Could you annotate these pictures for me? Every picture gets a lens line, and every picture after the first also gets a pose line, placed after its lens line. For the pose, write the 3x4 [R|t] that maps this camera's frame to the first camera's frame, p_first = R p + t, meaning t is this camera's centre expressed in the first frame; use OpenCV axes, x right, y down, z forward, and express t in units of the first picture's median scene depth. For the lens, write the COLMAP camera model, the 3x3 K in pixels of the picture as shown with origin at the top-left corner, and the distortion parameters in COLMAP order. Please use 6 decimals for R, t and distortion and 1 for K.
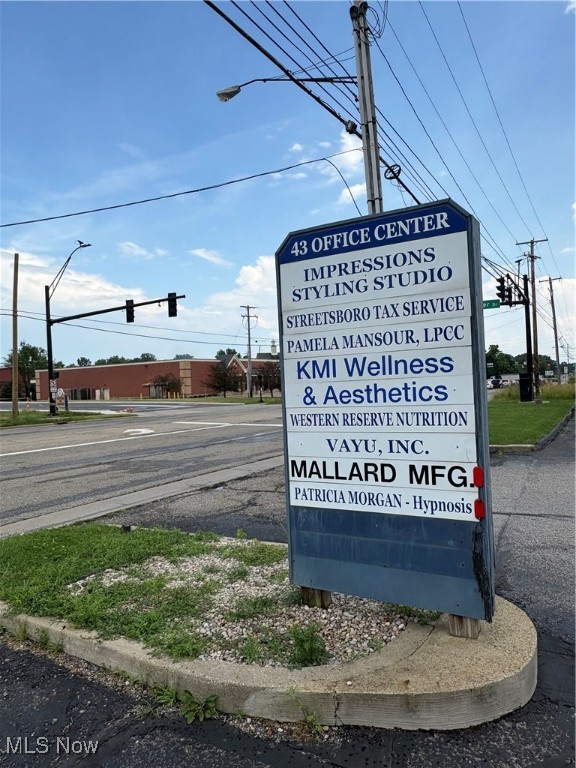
lens RADIAL K [[531.2, 0, 288.5], [0, 531.2, 382.9], [0, 0, 1]] dist [0.000844, 0.000601]
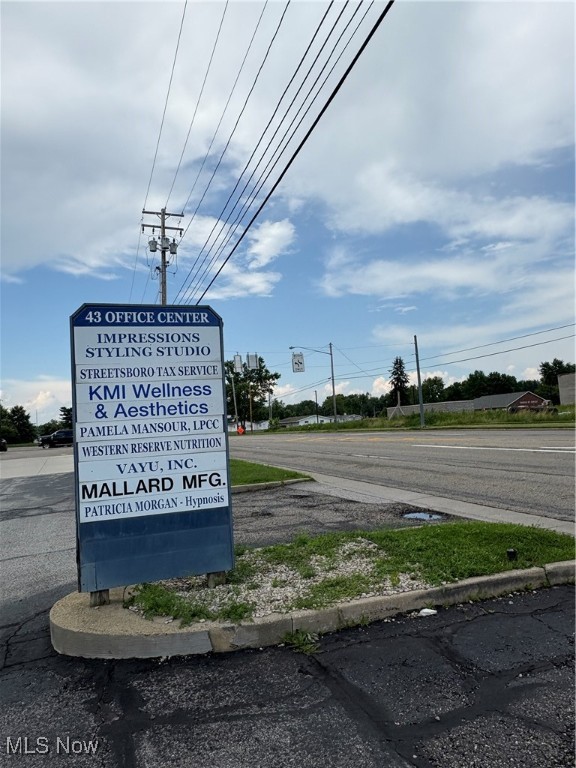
lens RADIAL K [[531.2, 0, 287.2], [0, 531.2, 383.5], [0, 0, 1]] dist [0.000844, 0.000601]
pose [[0.656906, 0.052903, 0.752114, -0.670634], [0.023974, 0.995565, -0.090966, 0.037202], [-0.753591, 0.077787, 0.652725, -0.190234]]
